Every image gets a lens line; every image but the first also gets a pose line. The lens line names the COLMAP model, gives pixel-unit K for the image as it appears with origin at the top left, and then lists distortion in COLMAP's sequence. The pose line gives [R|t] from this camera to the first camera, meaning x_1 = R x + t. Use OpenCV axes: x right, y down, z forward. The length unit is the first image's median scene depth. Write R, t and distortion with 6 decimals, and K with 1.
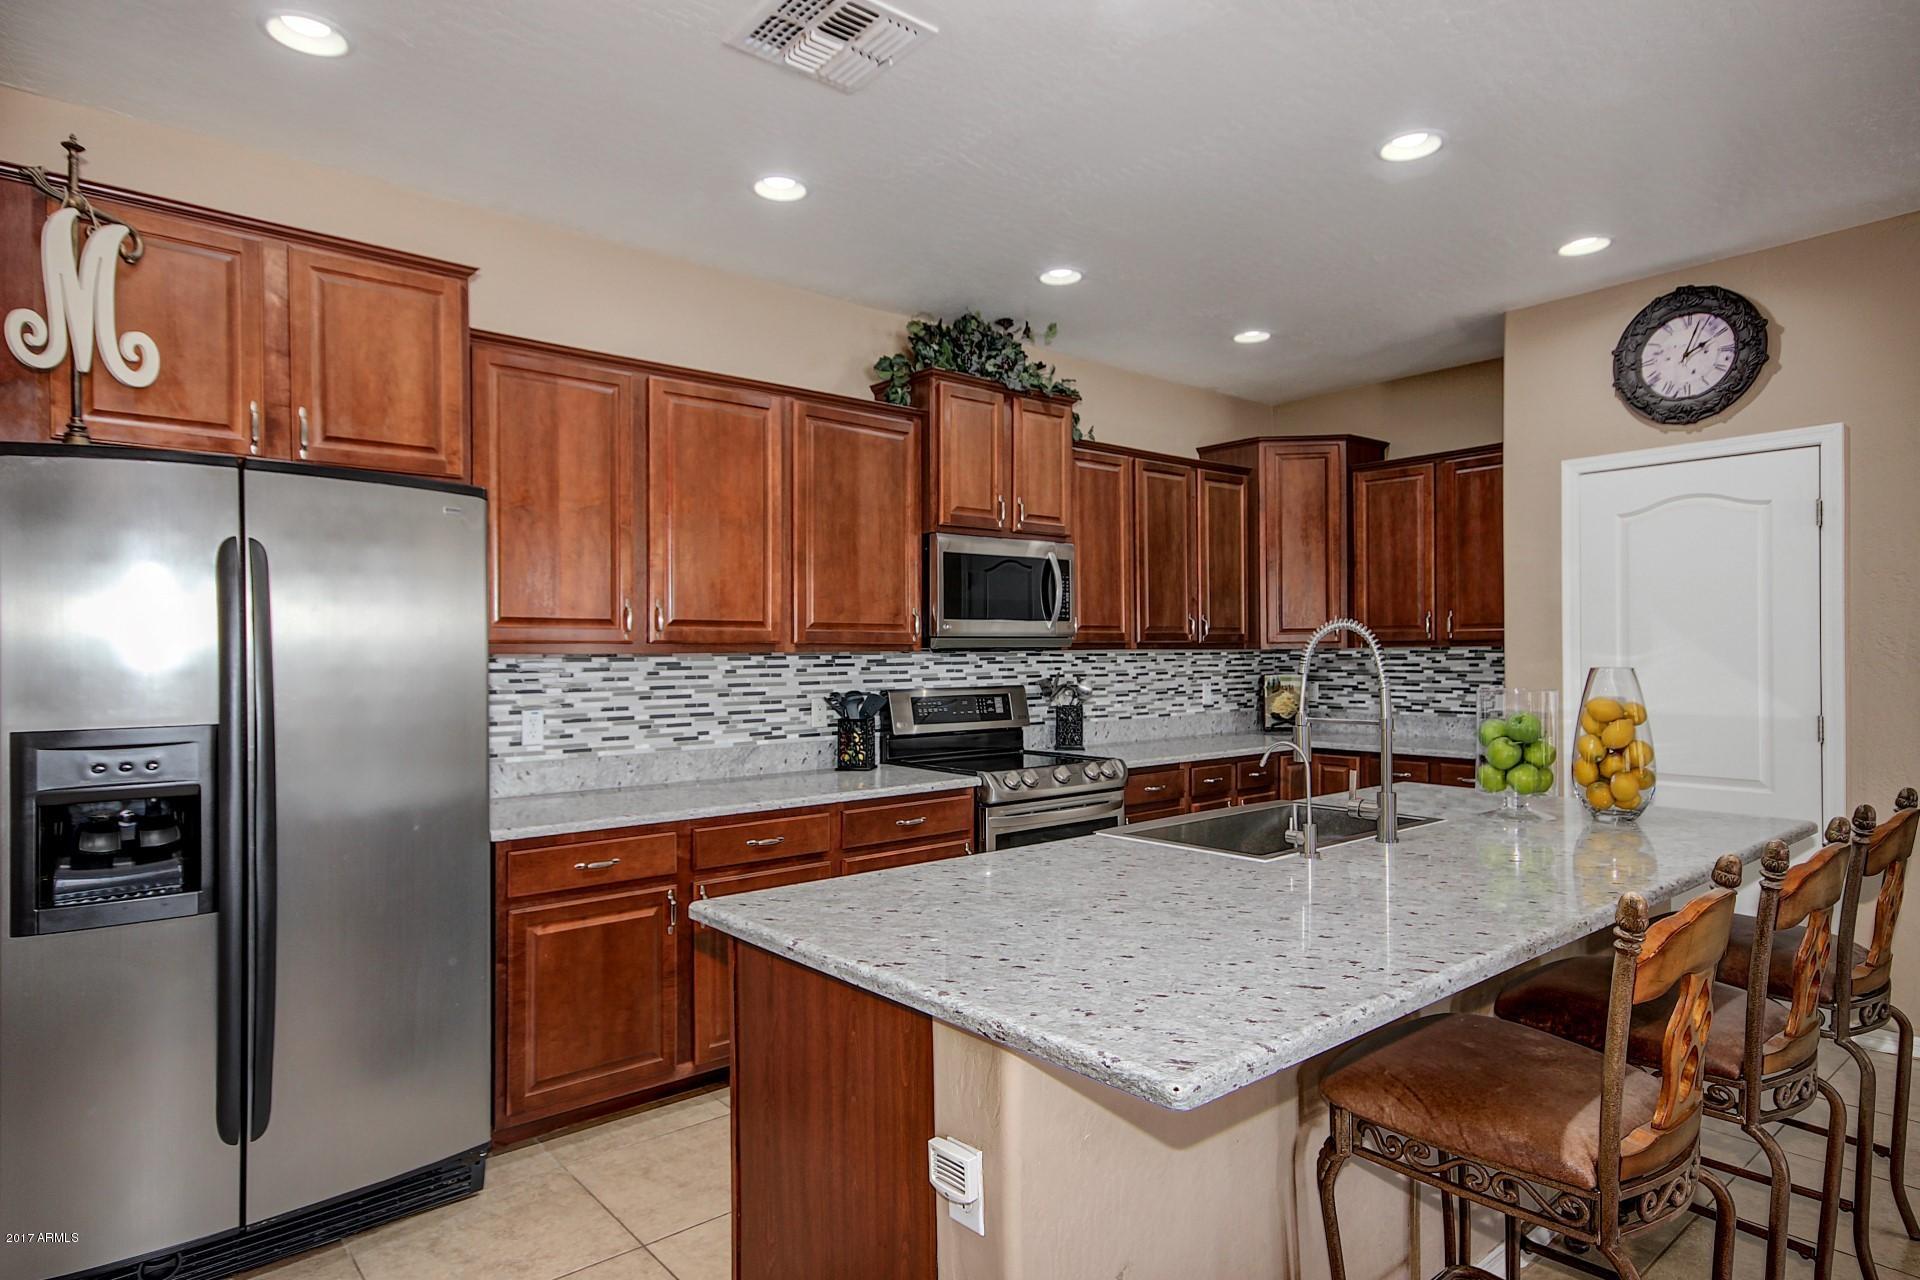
lens RADIAL K [[1073.6, 0, 933.4], [0, 1073.6, 650.0], [0, 0, 1]] dist [0.036398, 0.000400]
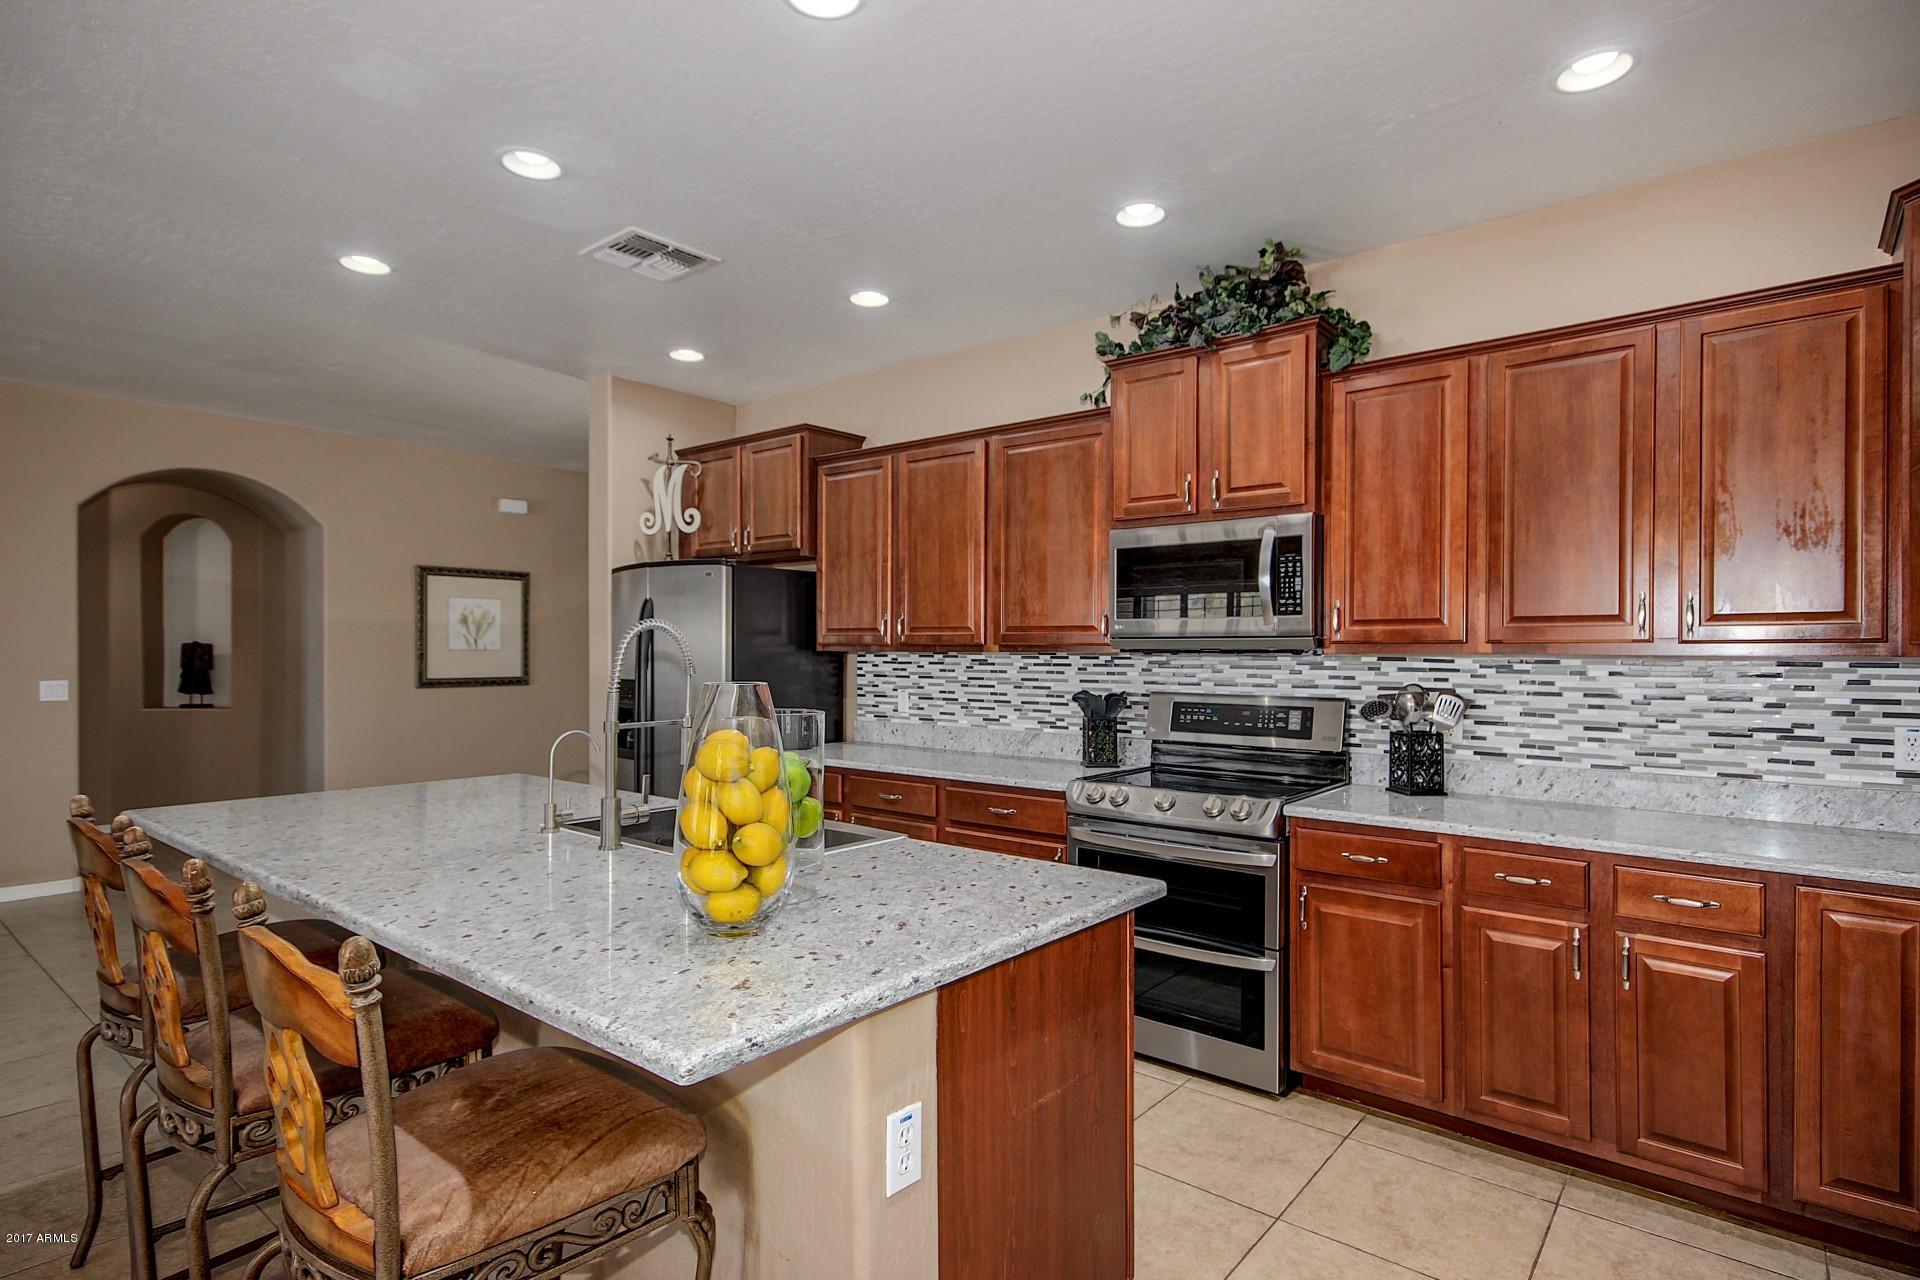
lens RADIAL K [[975.7, 0, 969.4], [0, 975.7, 652.8], [0, 0, 1]] dist [0.019145, 0.000633]
pose [[0.203293, 0.008391, -0.979082, 0.860444], [-0.004862, 0.999960, 0.007560, -0.004733], [0.979106, 0.003224, 0.203326, 0.715947]]
